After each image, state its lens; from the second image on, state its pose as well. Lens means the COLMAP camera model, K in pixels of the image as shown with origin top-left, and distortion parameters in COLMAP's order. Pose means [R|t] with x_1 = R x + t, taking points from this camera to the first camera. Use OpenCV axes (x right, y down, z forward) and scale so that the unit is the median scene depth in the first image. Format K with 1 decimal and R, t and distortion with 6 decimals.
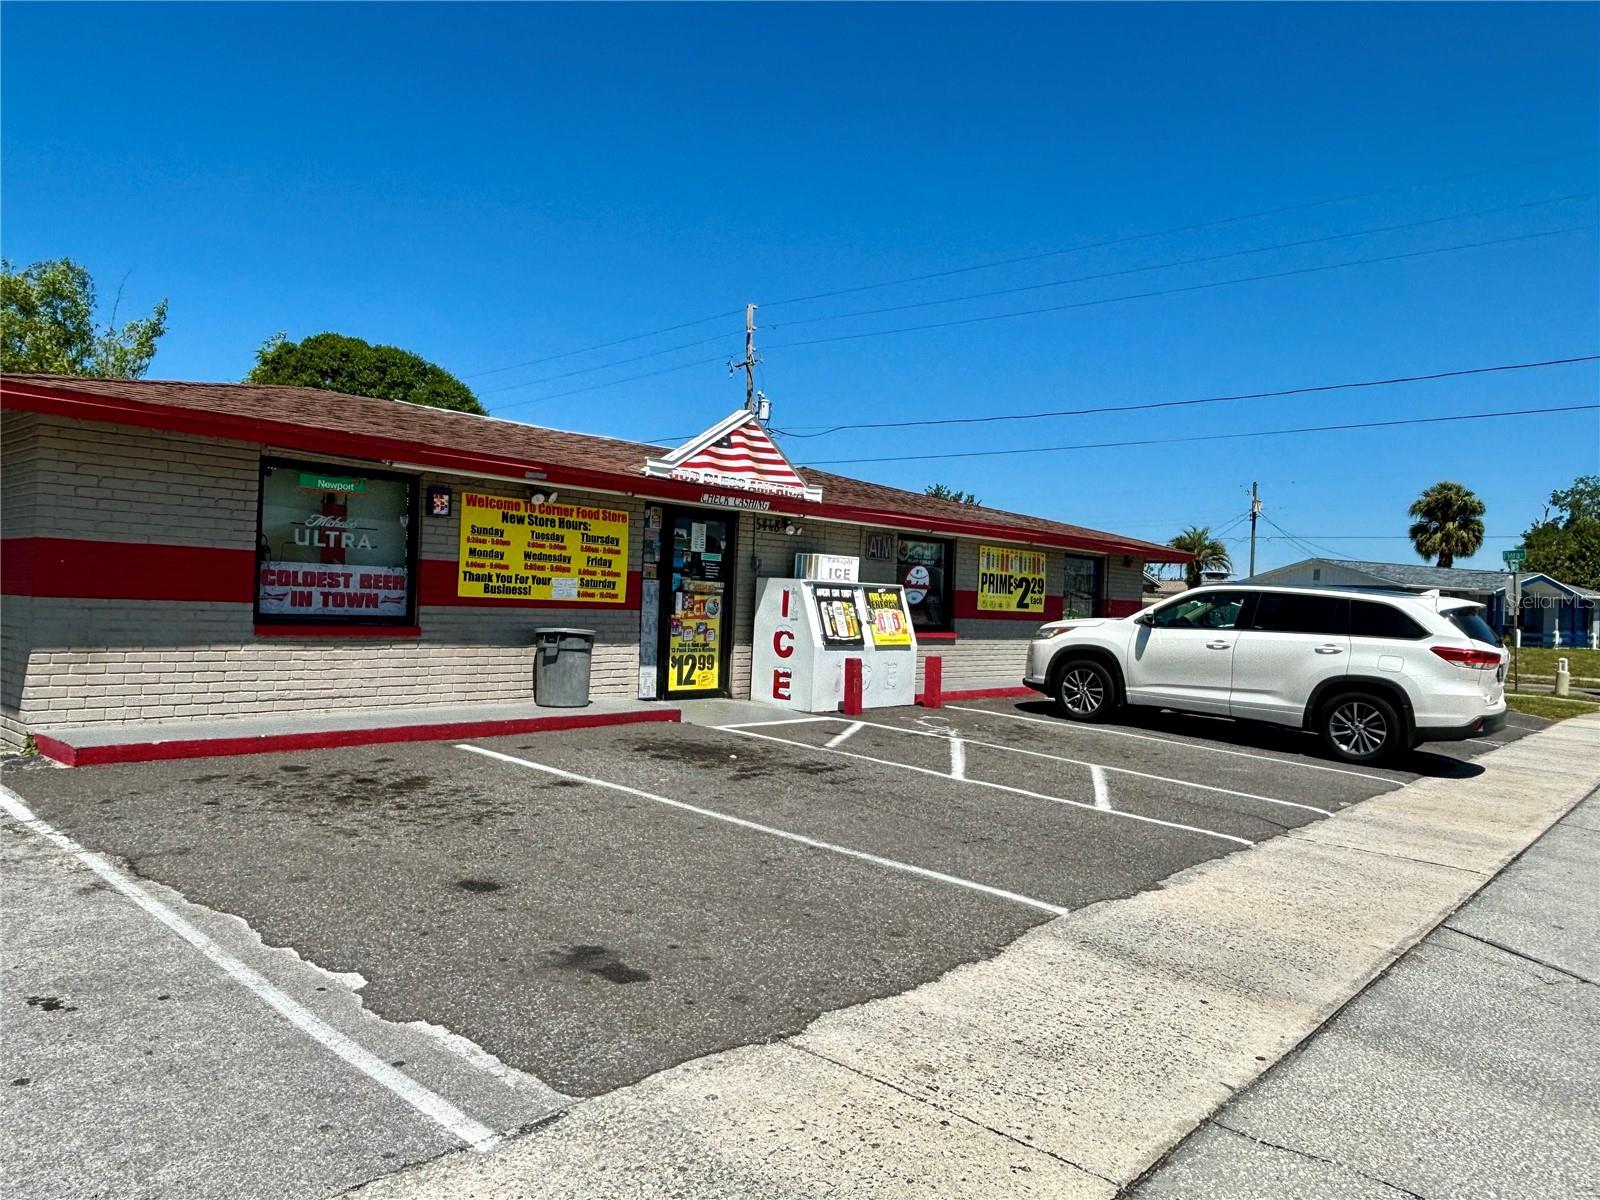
lens RADIAL K [[1103.4, 0, 805.2], [0, 1103.4, 591.6], [0, 0, 1]] dist [0.044909, -0.066040]
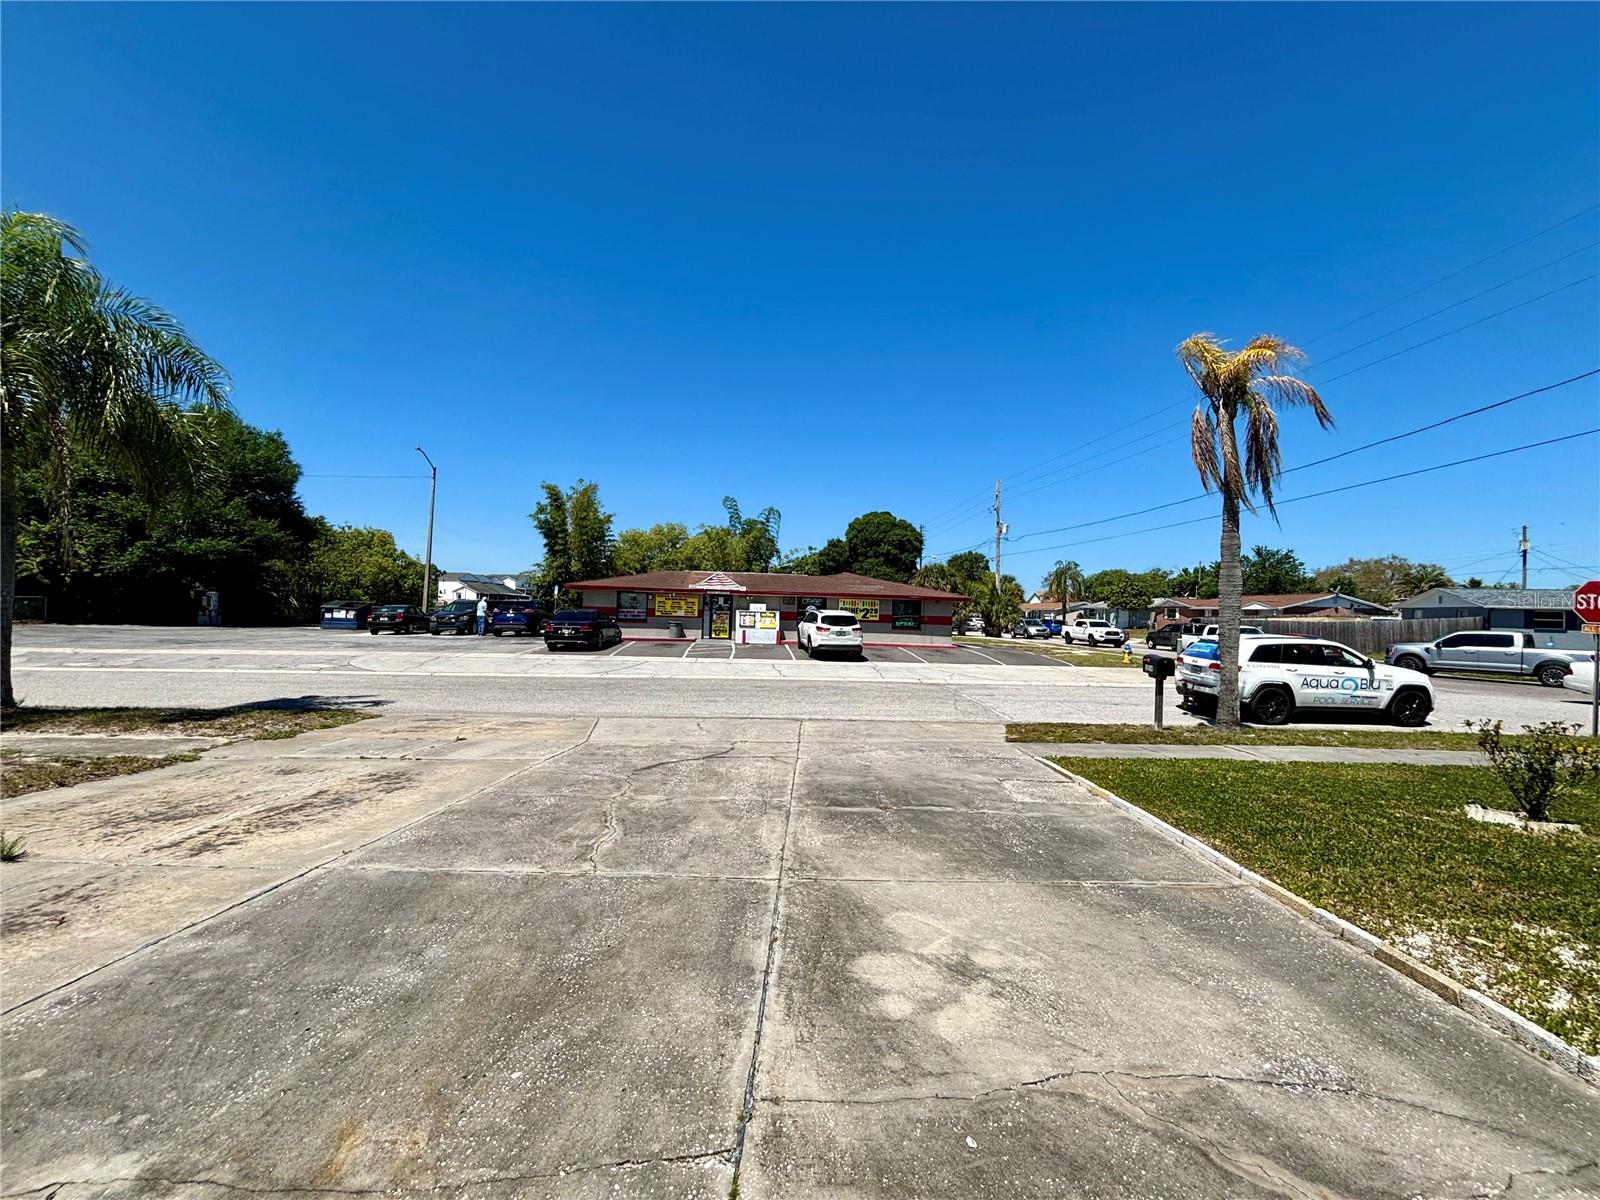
lens RADIAL K [[646.5, 0, 800.0], [0, 646.5, 600.0], [0, 0, 1]] dist [0.000818, 0.000036]
pose [[0.722618, -0.025150, -0.690790, 1.788545], [0.006262, 0.999535, -0.029840, 0.022335], [0.691219, 0.017237, 0.722440, -0.546322]]
